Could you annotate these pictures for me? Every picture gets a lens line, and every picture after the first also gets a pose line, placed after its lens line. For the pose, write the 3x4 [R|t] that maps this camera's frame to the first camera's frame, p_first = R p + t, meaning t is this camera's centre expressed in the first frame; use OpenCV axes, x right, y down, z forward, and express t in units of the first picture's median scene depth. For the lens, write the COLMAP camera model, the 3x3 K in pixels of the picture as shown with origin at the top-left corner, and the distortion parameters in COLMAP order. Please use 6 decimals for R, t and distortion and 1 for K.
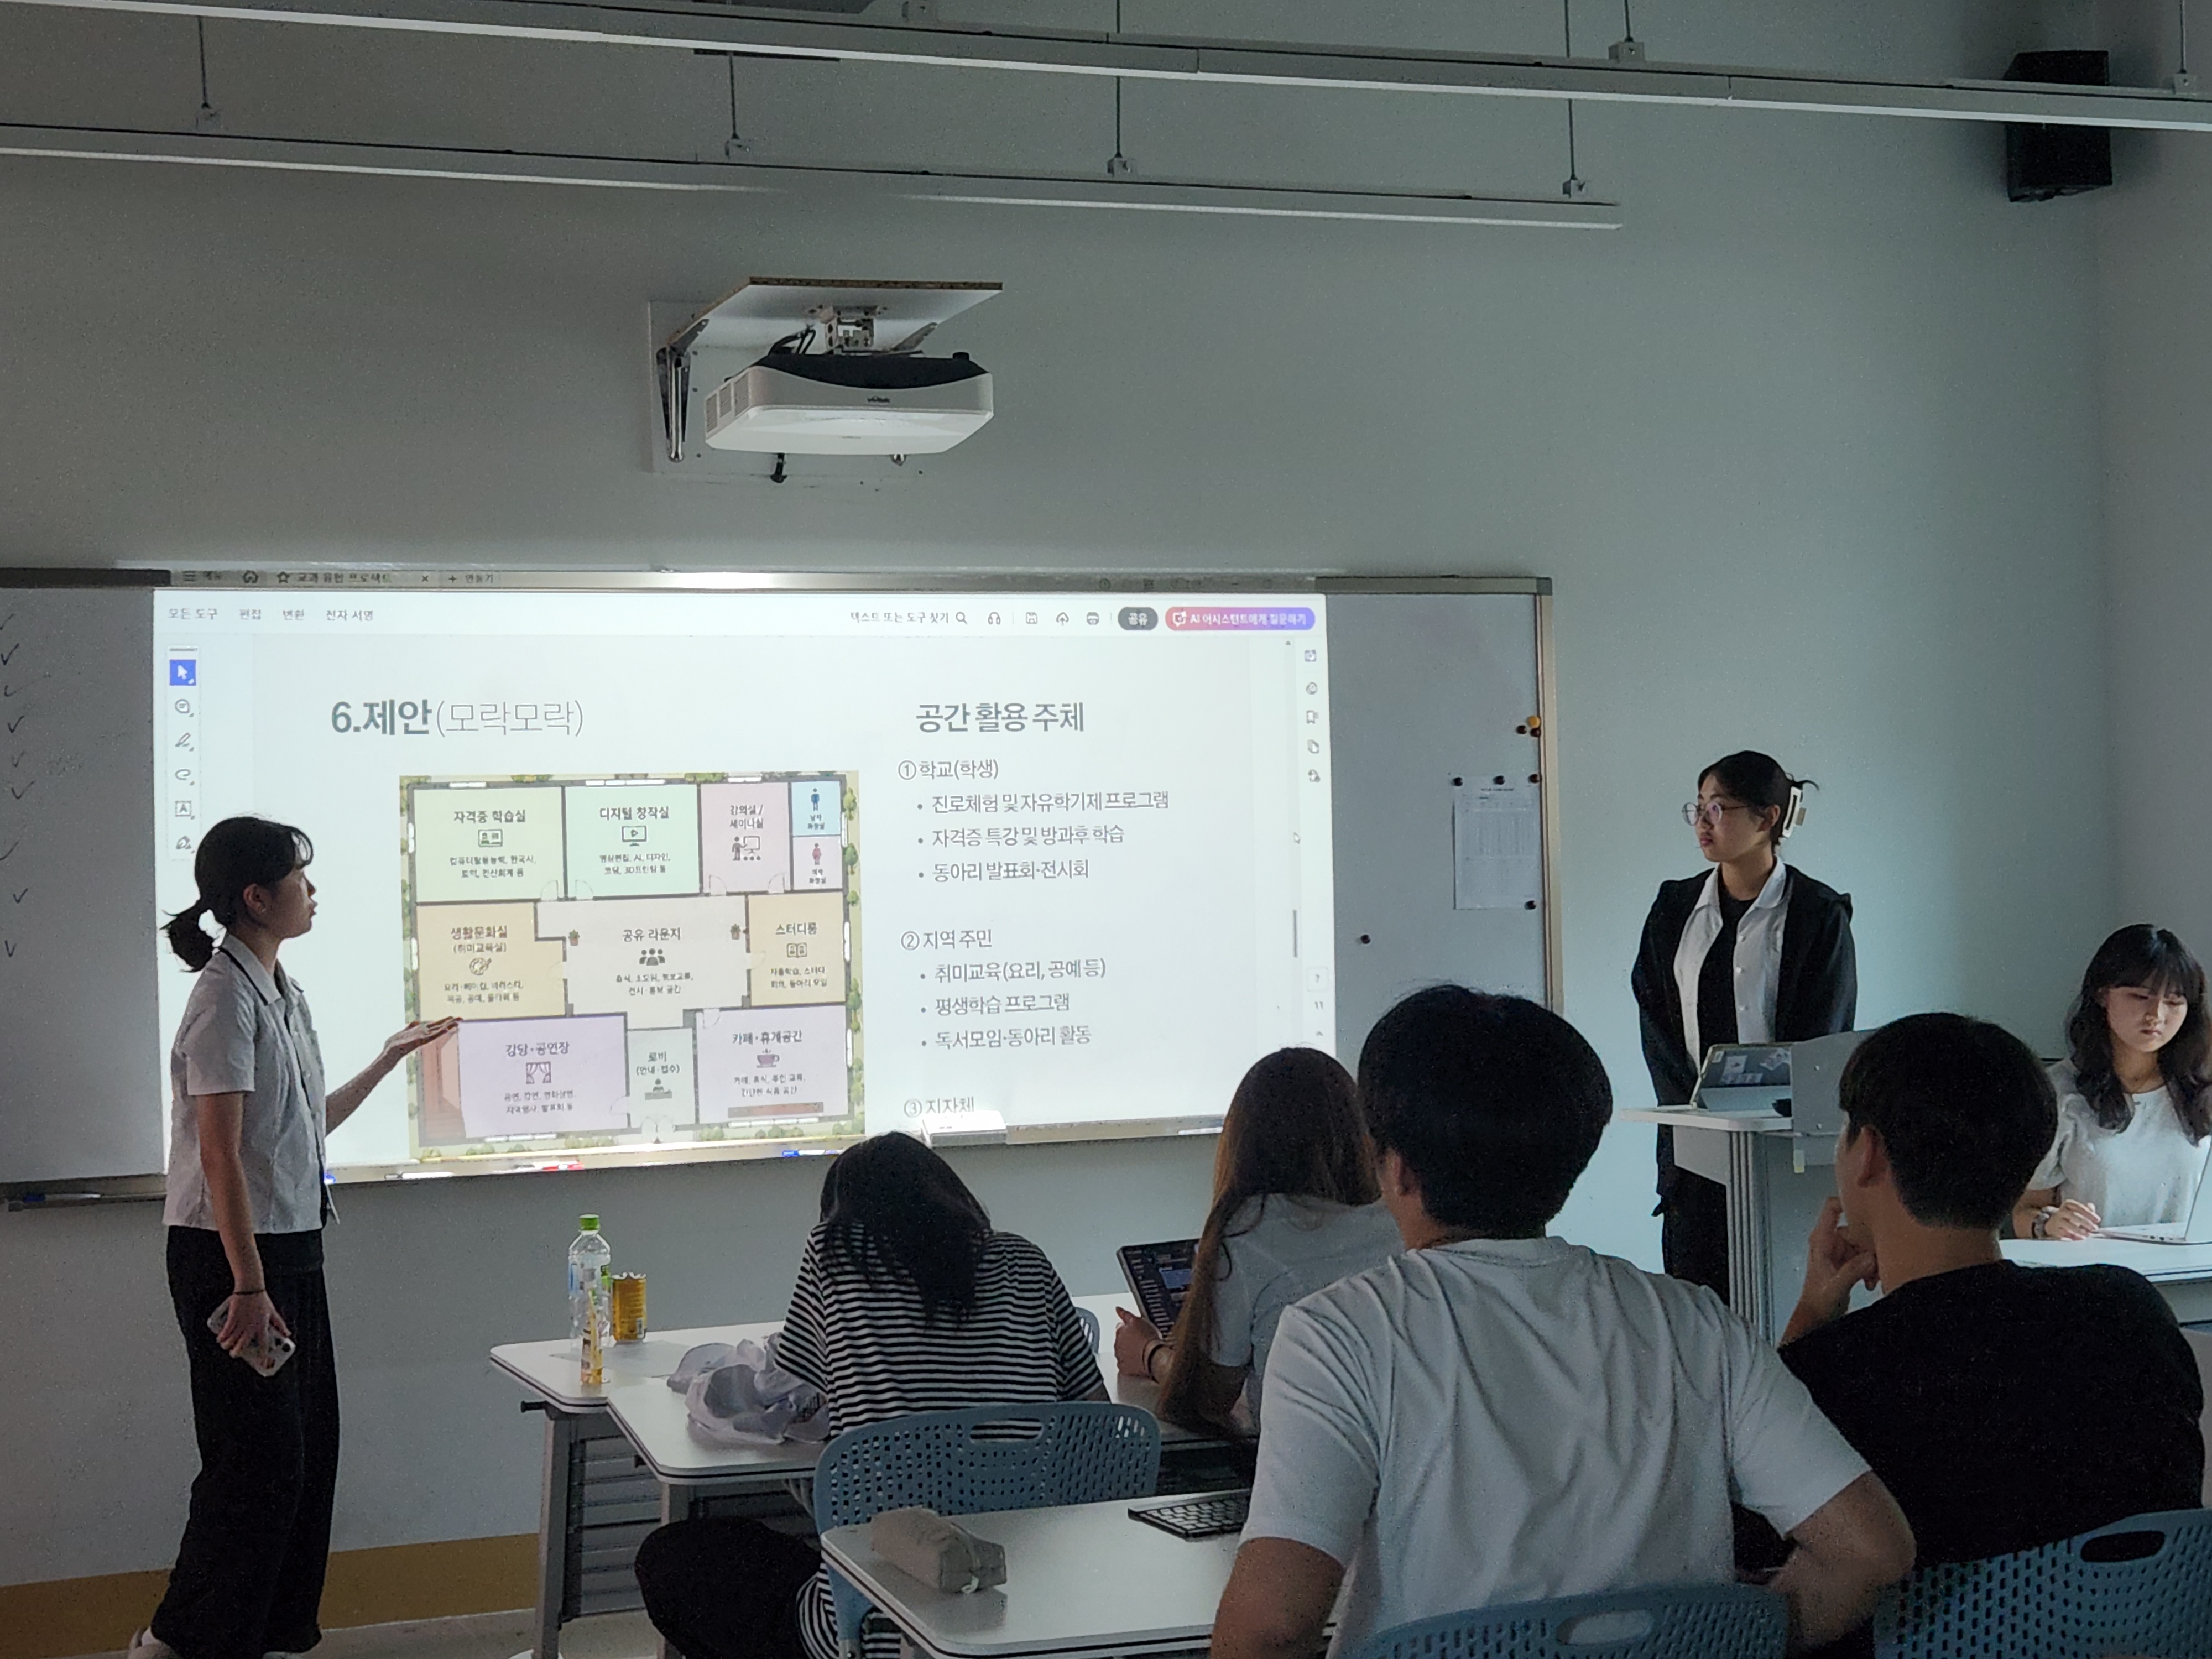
lens RADIAL K [[2245.3, 0, 1106.0], [0, 2245.3, 829.5], [0, 0, 1]] dist [0.048010, -0.234114]
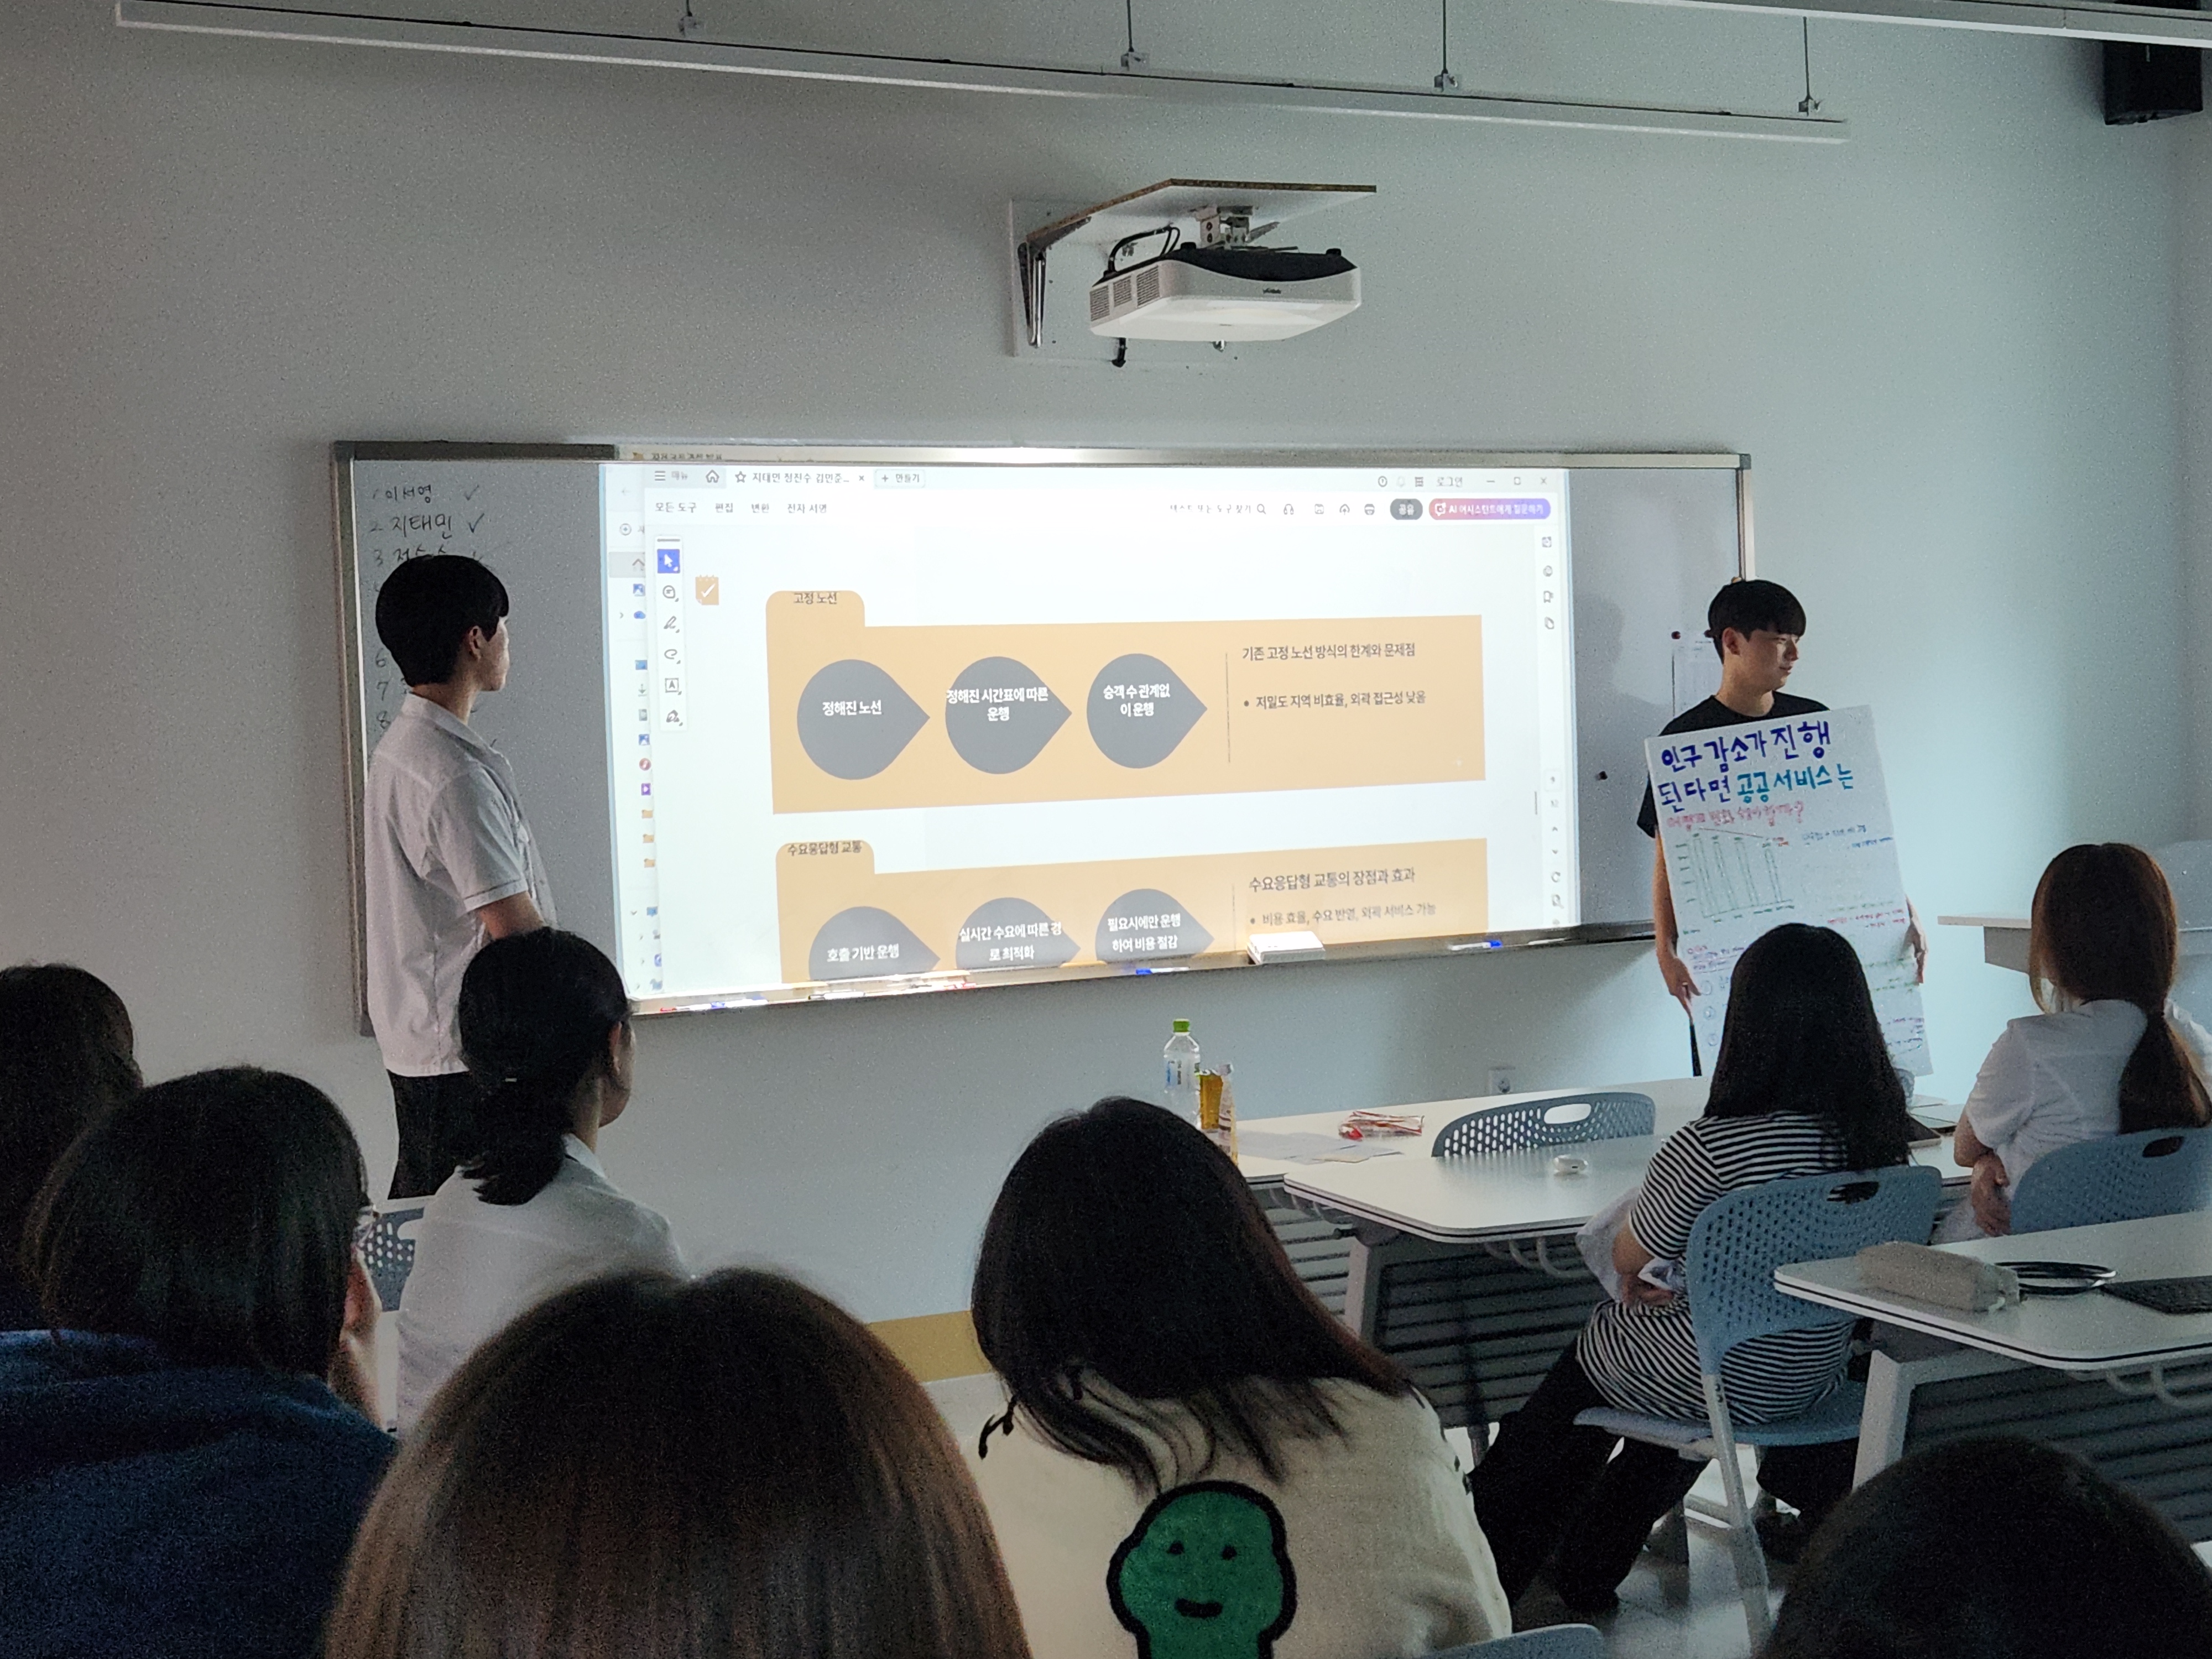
lens RADIAL K [[2245.3, 0, 1106.0], [0, 2245.3, 829.5], [0, 0, 1]] dist [0.048010, -0.234114]
pose [[0.994308, -0.018579, 0.104909, -0.277609], [0.013440, 0.998685, 0.049474, 0.018195], [-0.105690, -0.047782, 0.993250, -0.106405]]
